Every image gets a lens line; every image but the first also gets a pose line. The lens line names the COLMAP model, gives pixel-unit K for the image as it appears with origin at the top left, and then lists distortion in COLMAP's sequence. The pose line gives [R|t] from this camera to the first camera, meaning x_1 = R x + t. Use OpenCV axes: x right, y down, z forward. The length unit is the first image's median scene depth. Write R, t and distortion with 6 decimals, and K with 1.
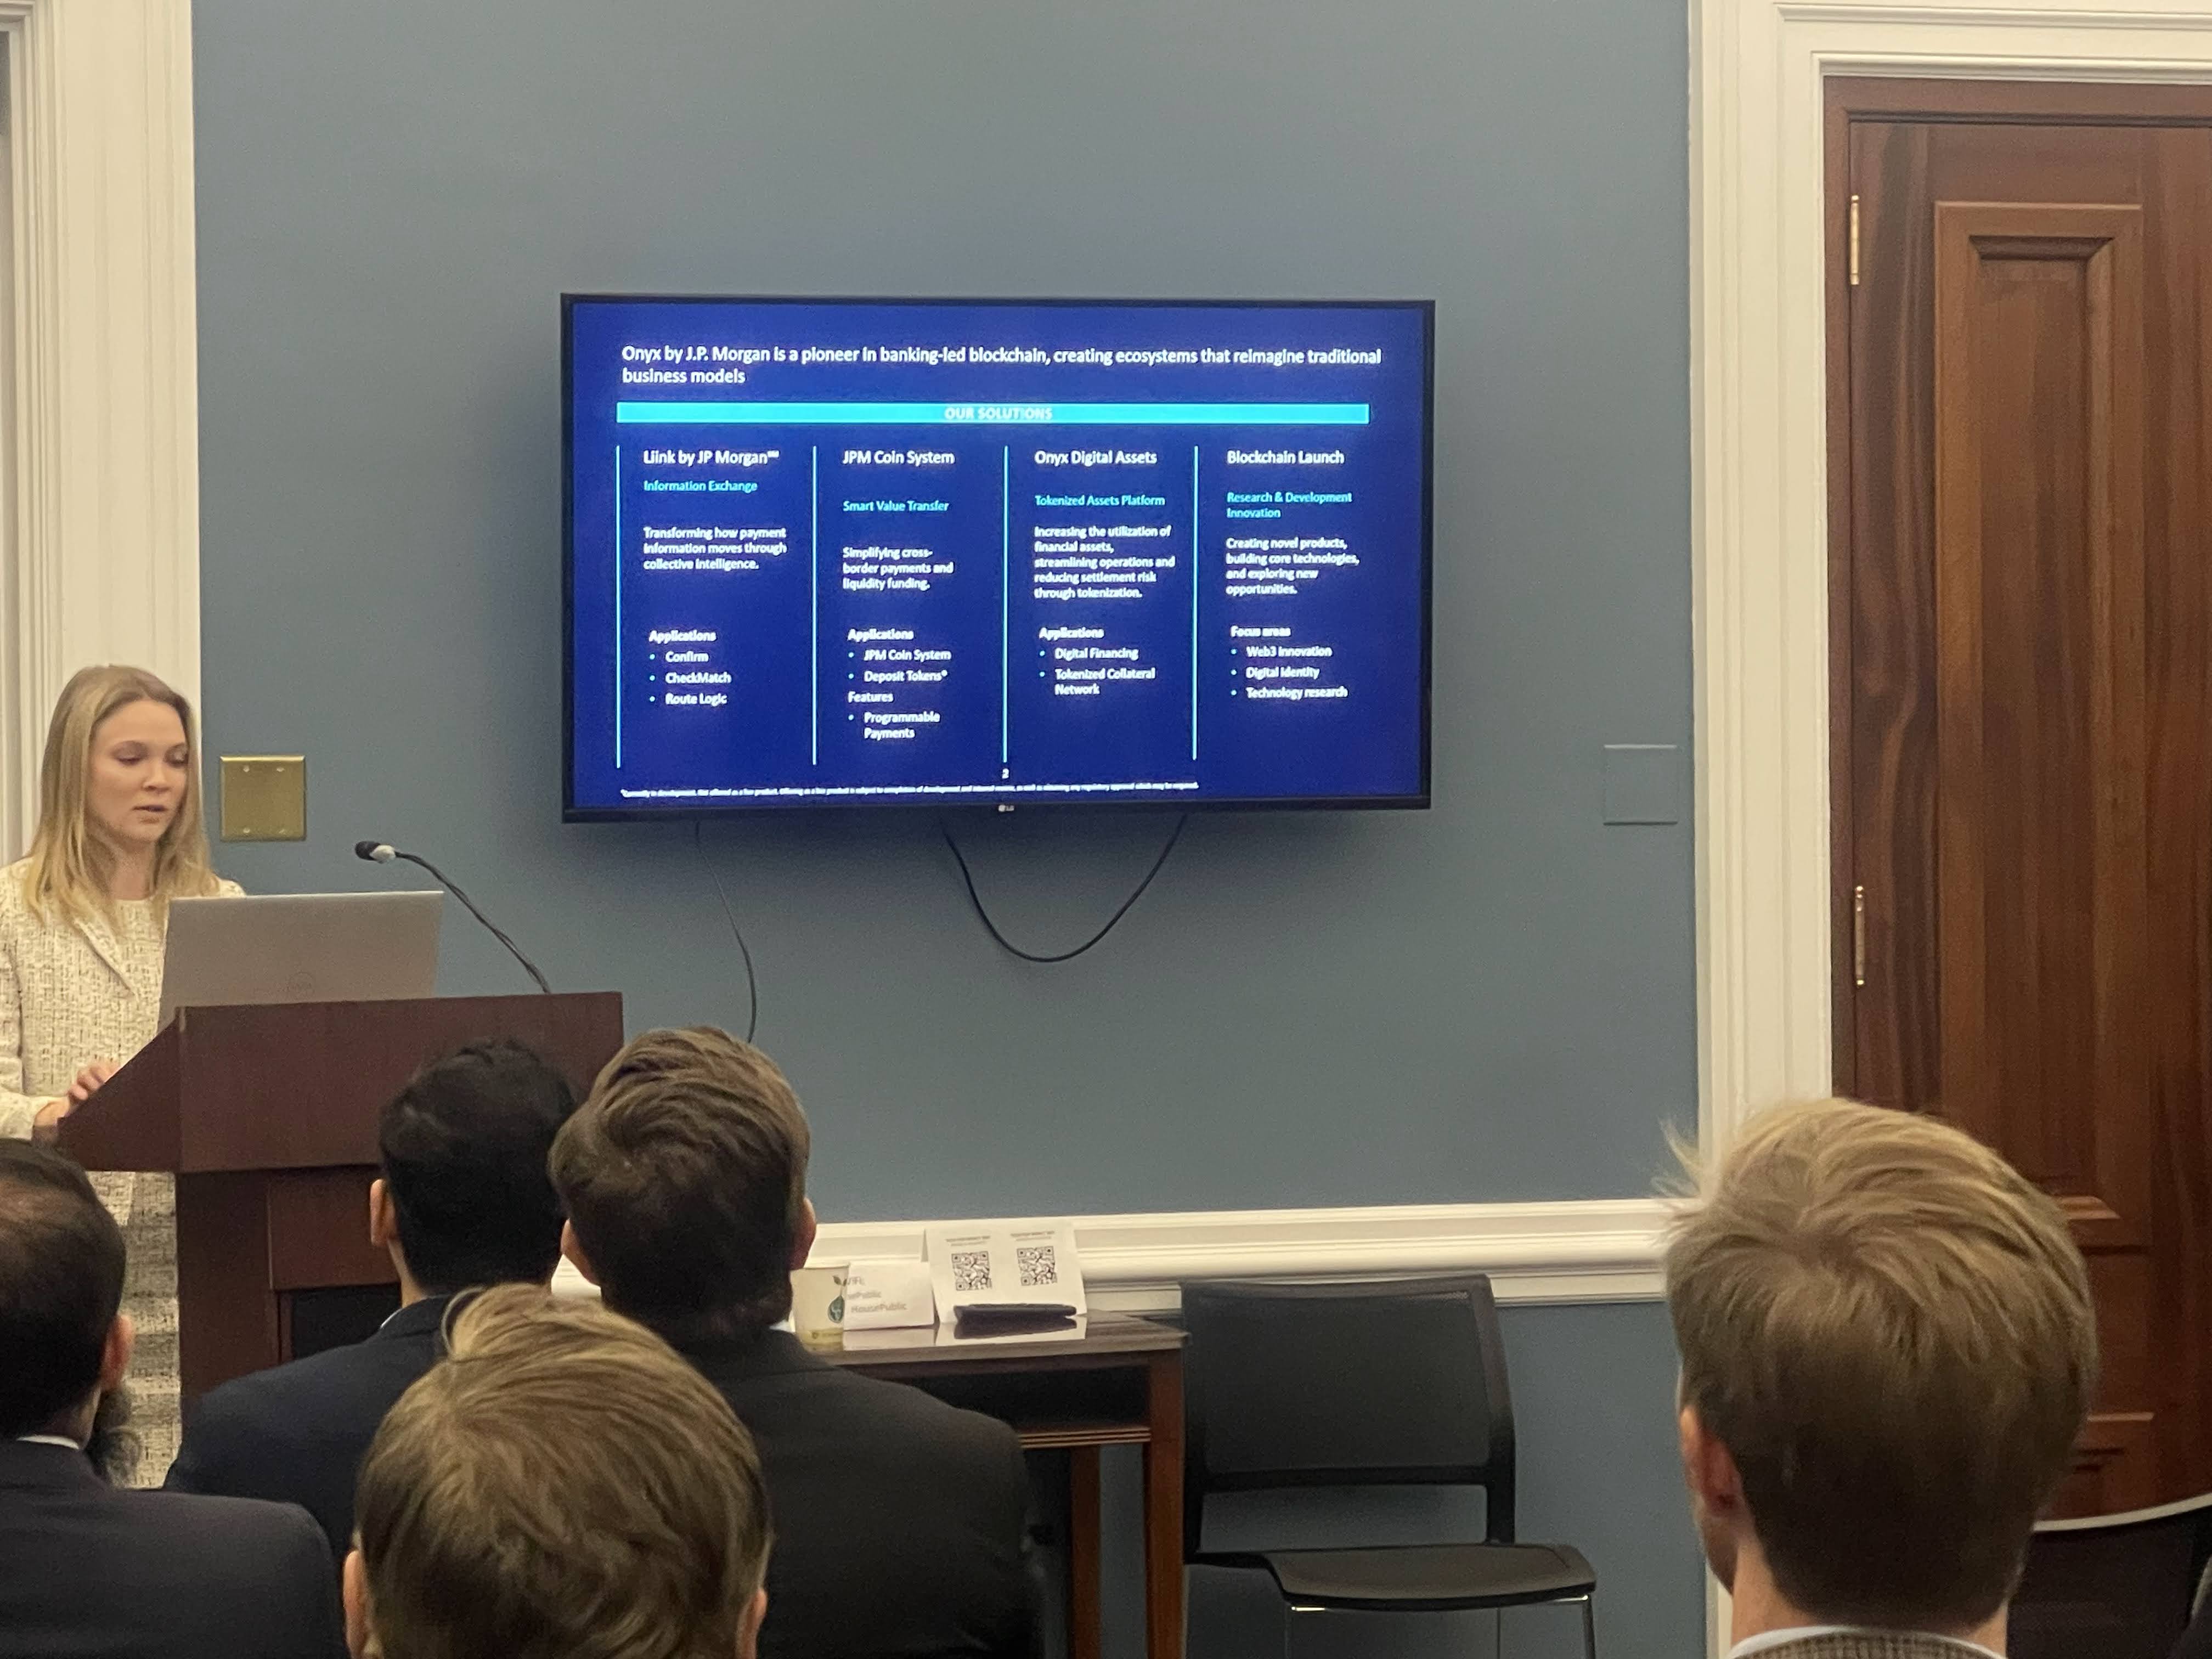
lens RADIAL K [[6224.1, 0, 1097.7], [0, 6224.1, 832.8], [0, 0, 1]] dist [0.189803, 0.000000]
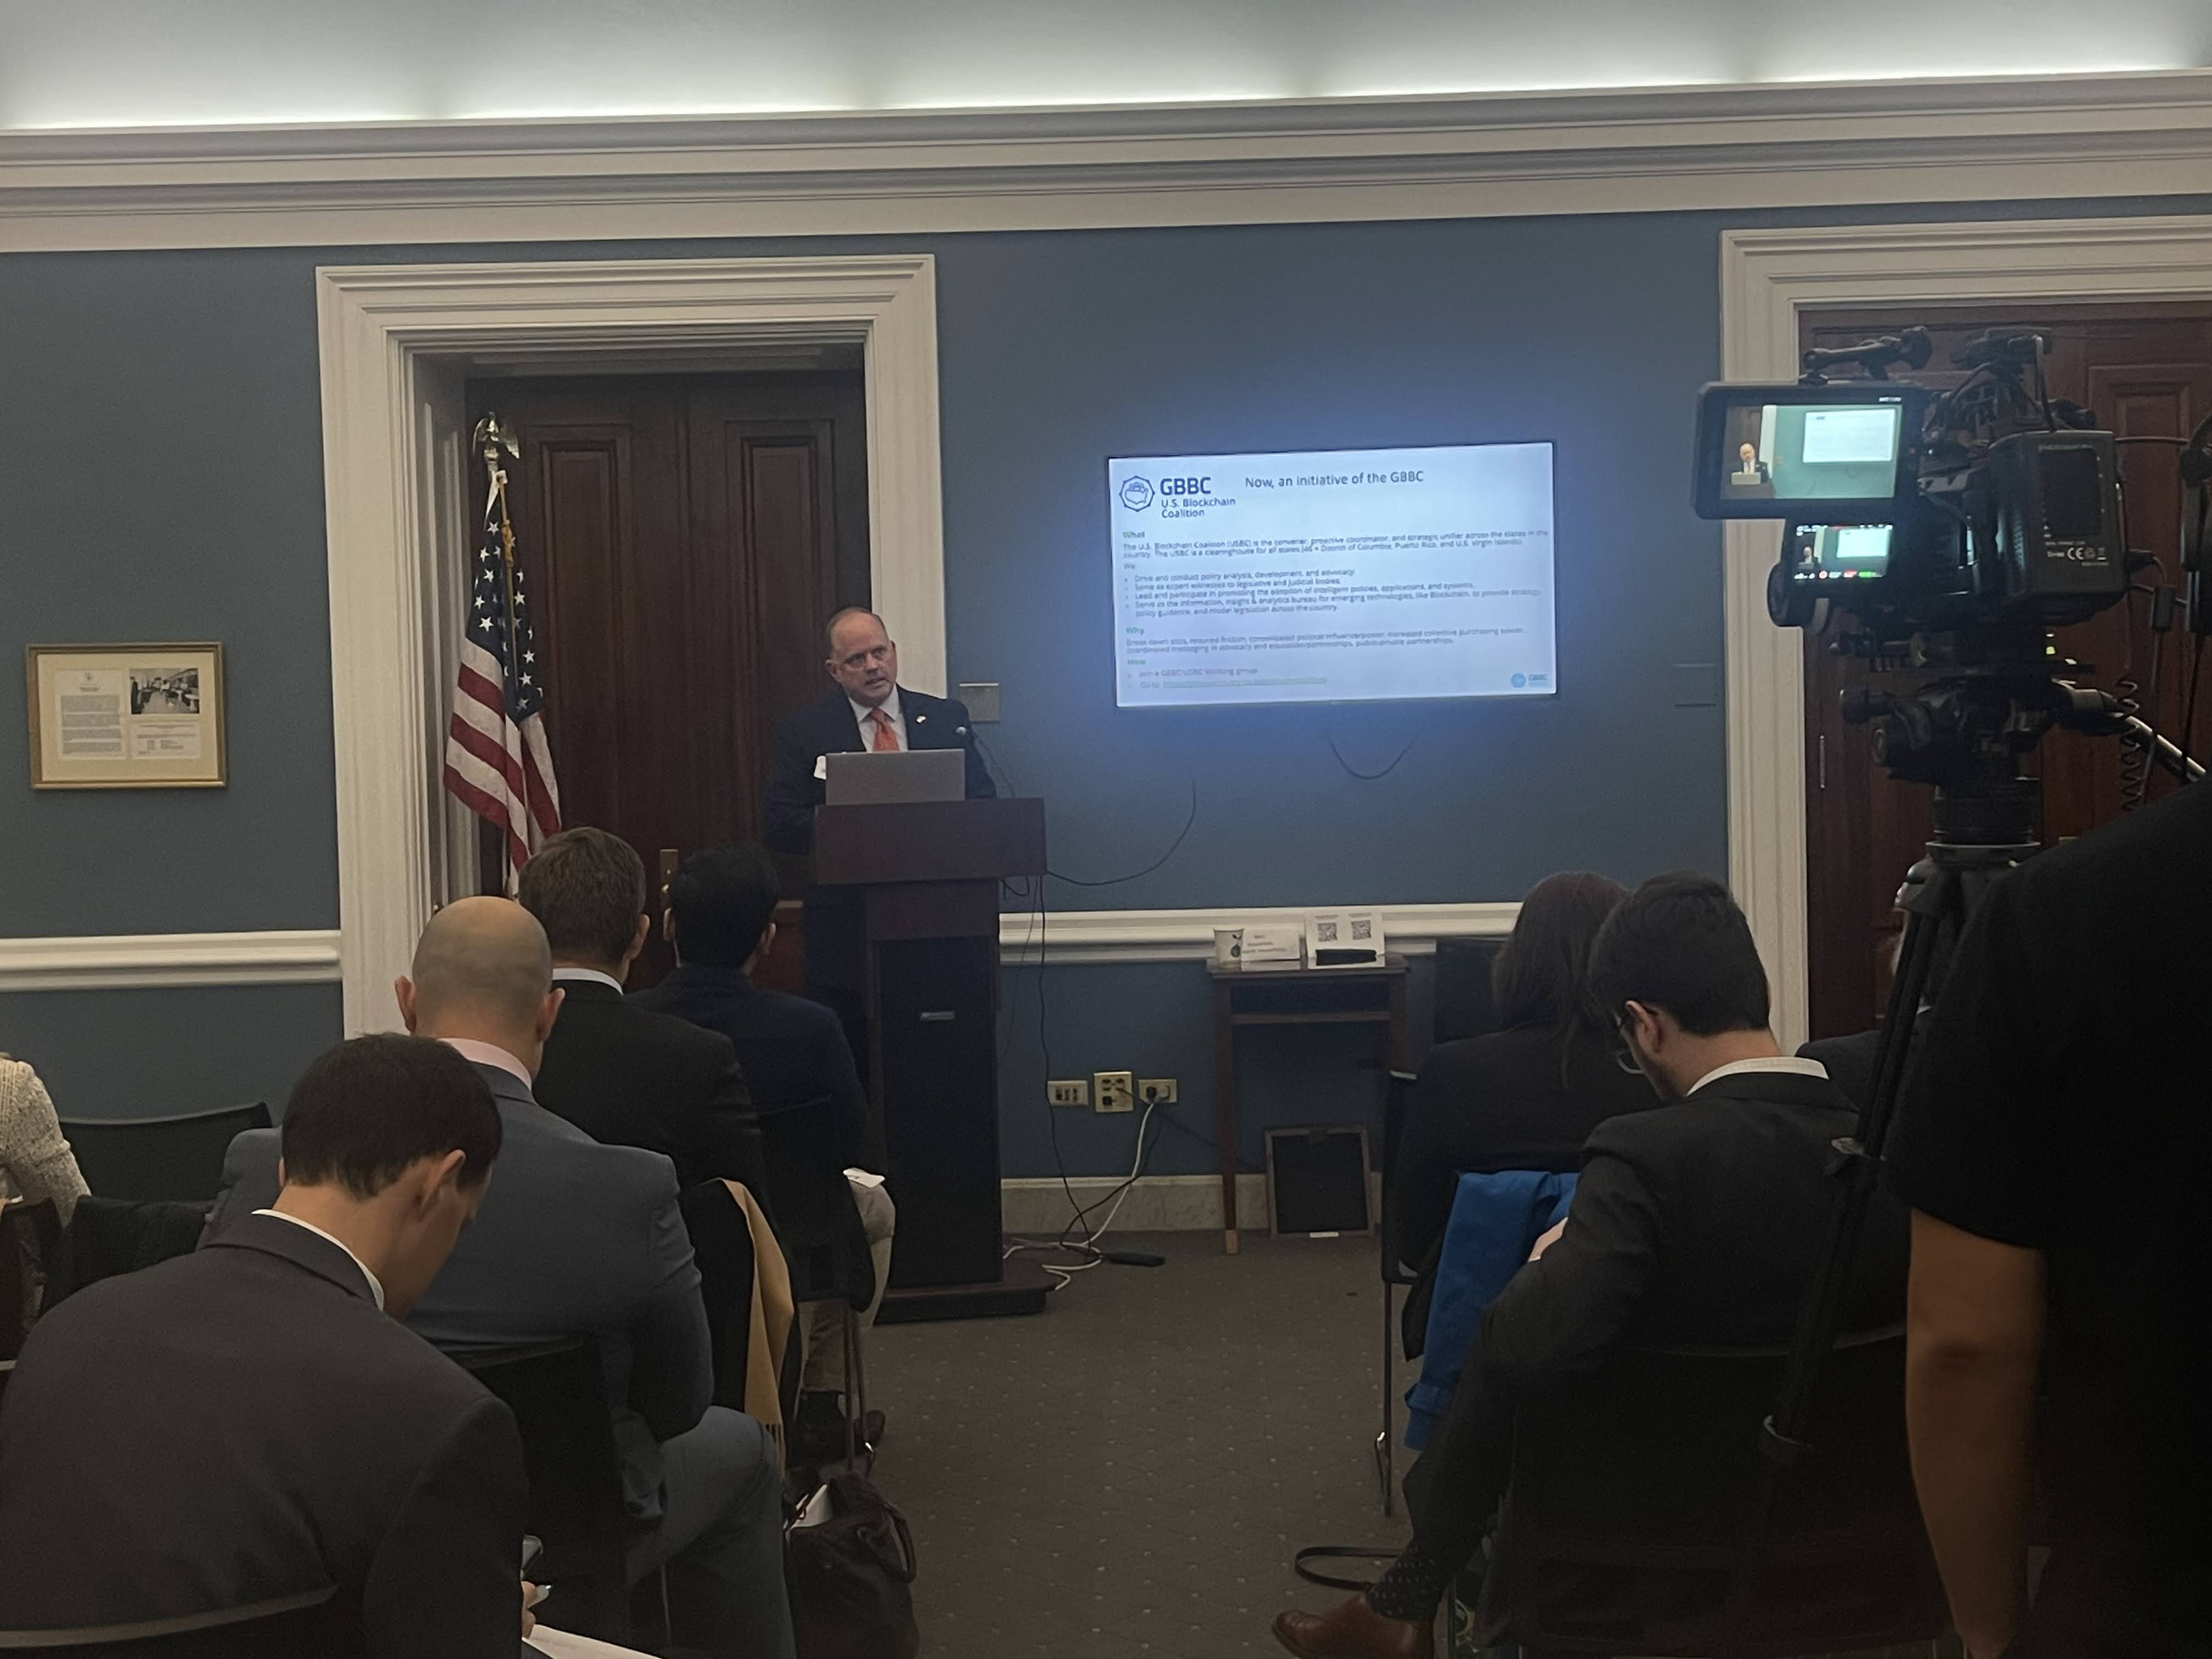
lens RADIAL K [[2848.7, 0, 1142.7], [0, 2848.7, 822.5], [0, 0, 1]] dist [0.068104, 0.000000]
pose [[0.947538, -0.000483, -0.319643, 0.215595], [0.013297, 0.999193, 0.037909, -0.001046], [0.319366, -0.040170, 0.946780, 0.107522]]
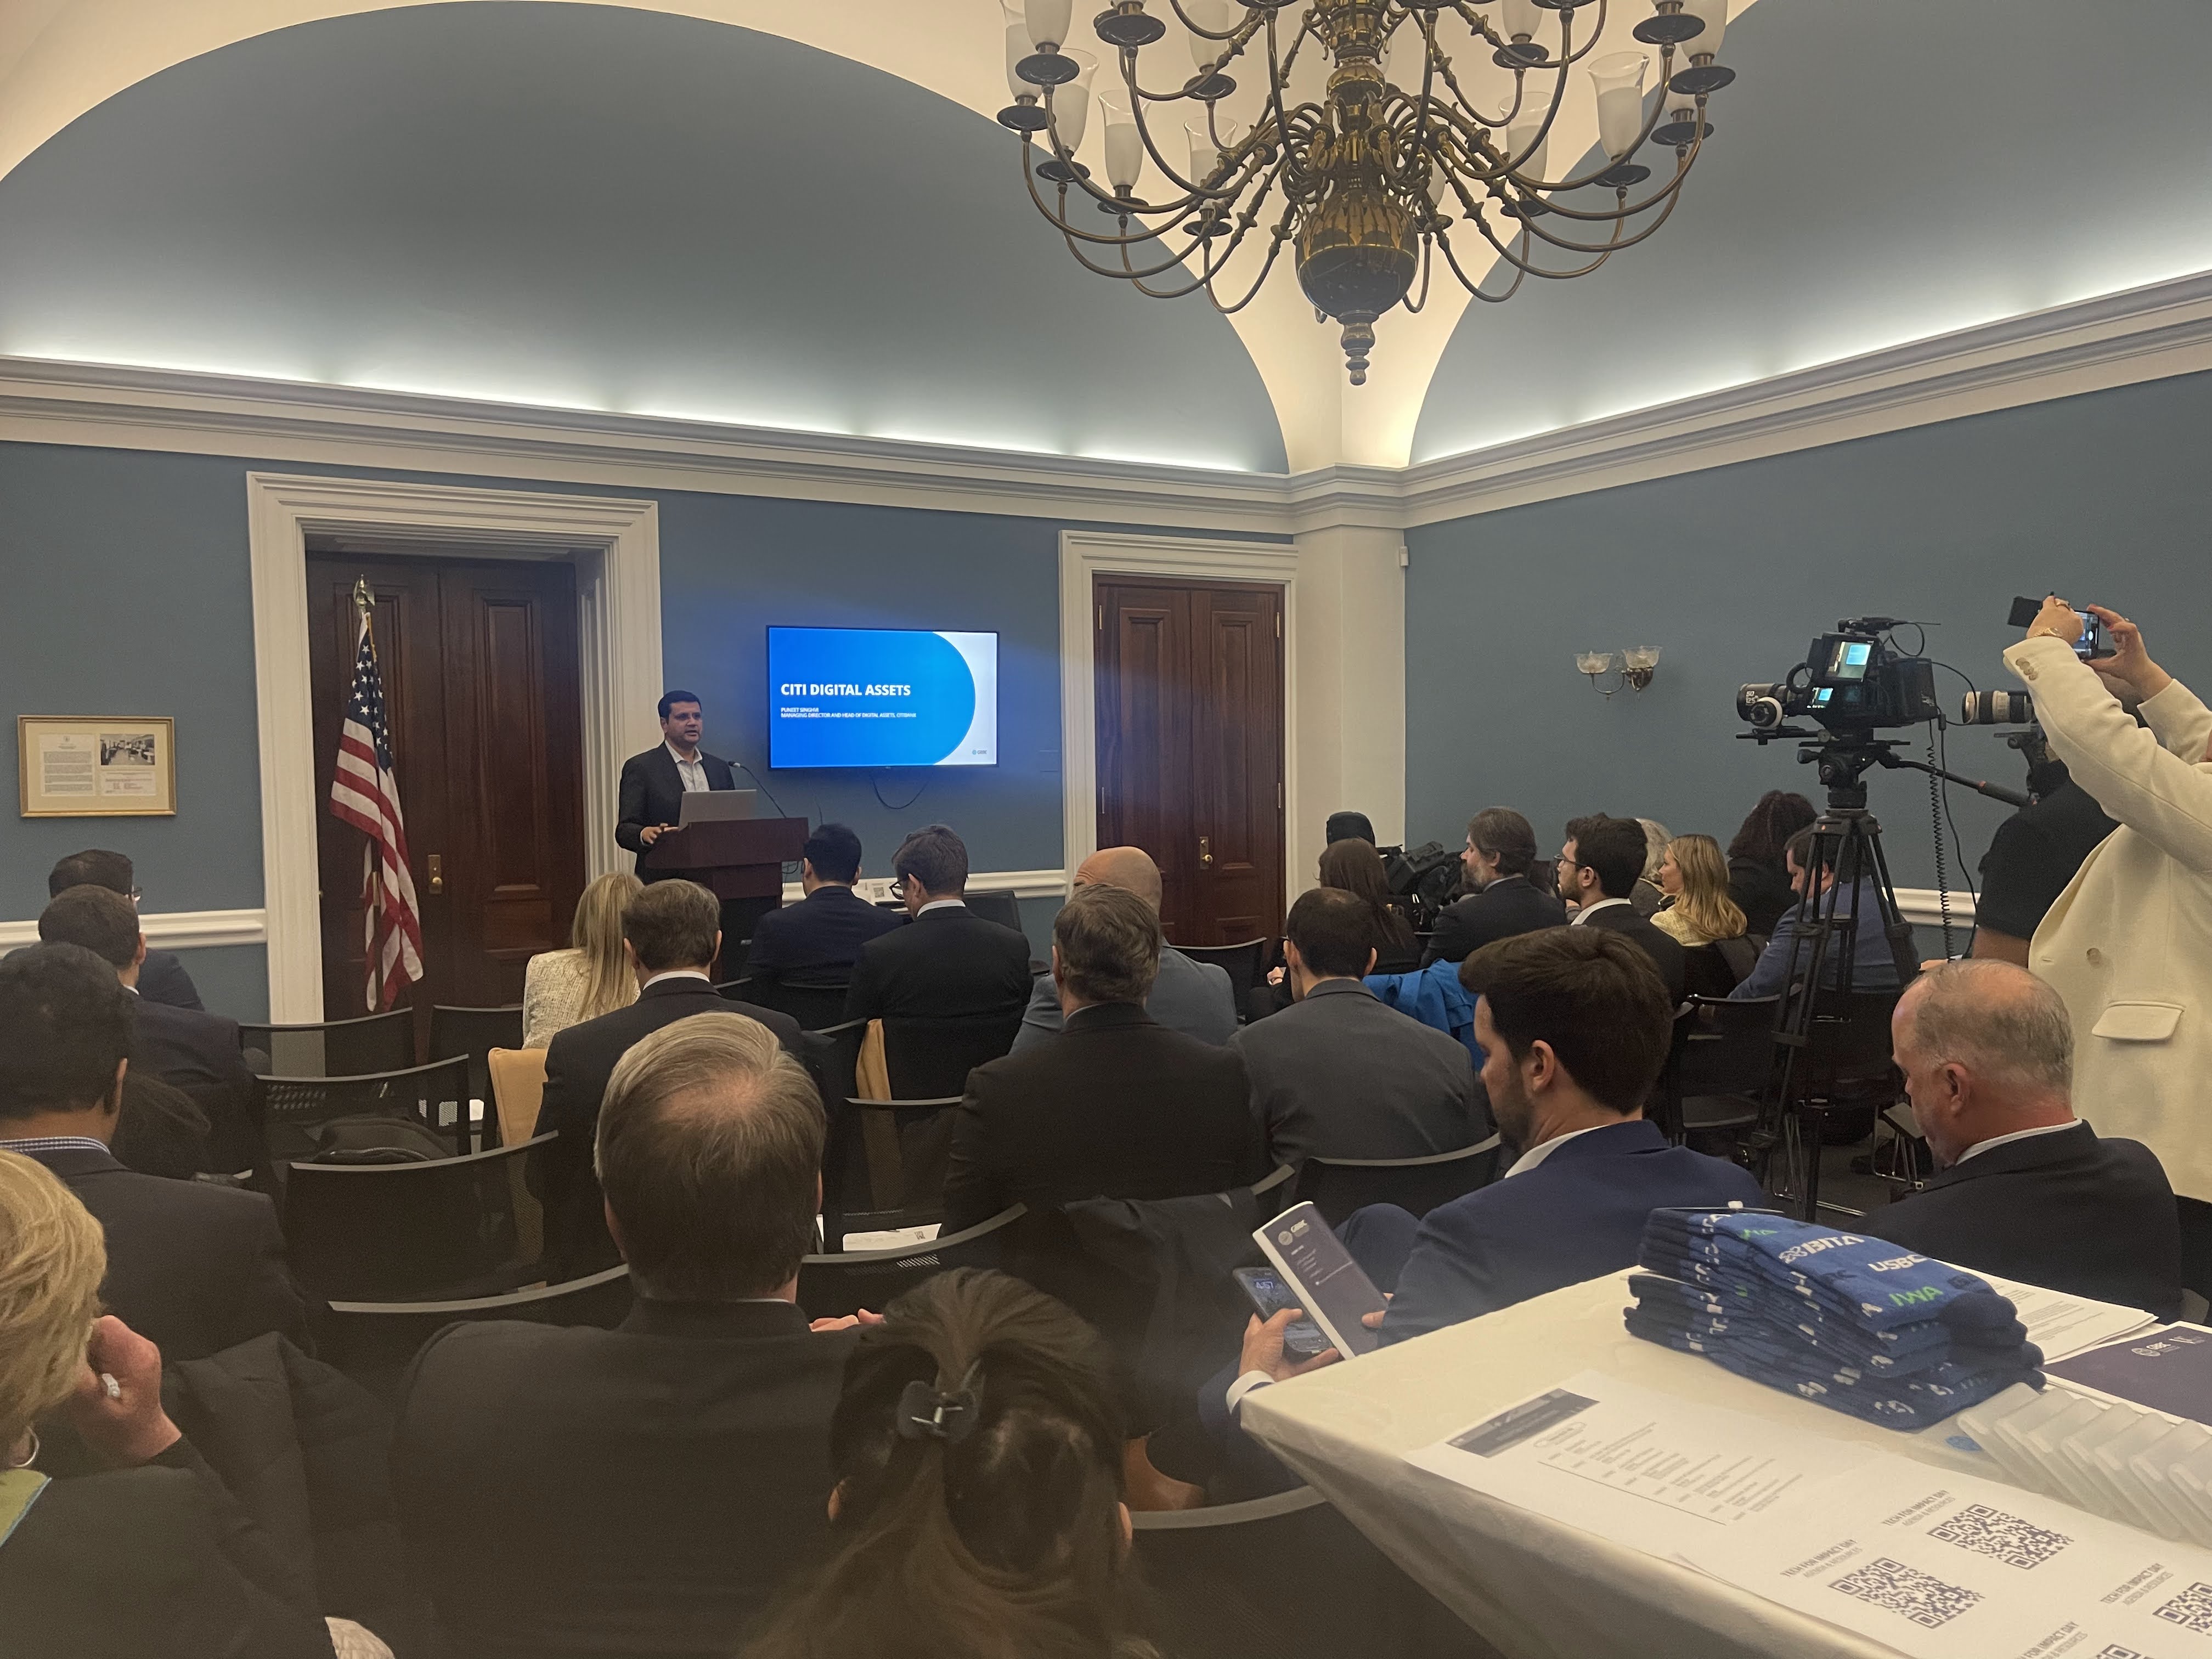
lens RADIAL K [[1662.5, 0, 1114.4], [0, 1662.5, 850.7], [0, 0, 1]] dist [0.060690, -0.062449]
pose [[0.976743, -0.015105, 0.213881, -0.093318], [0.006115, 0.999072, 0.042631, 0.004091], [-0.214326, -0.040332, 0.975929, 0.006090]]
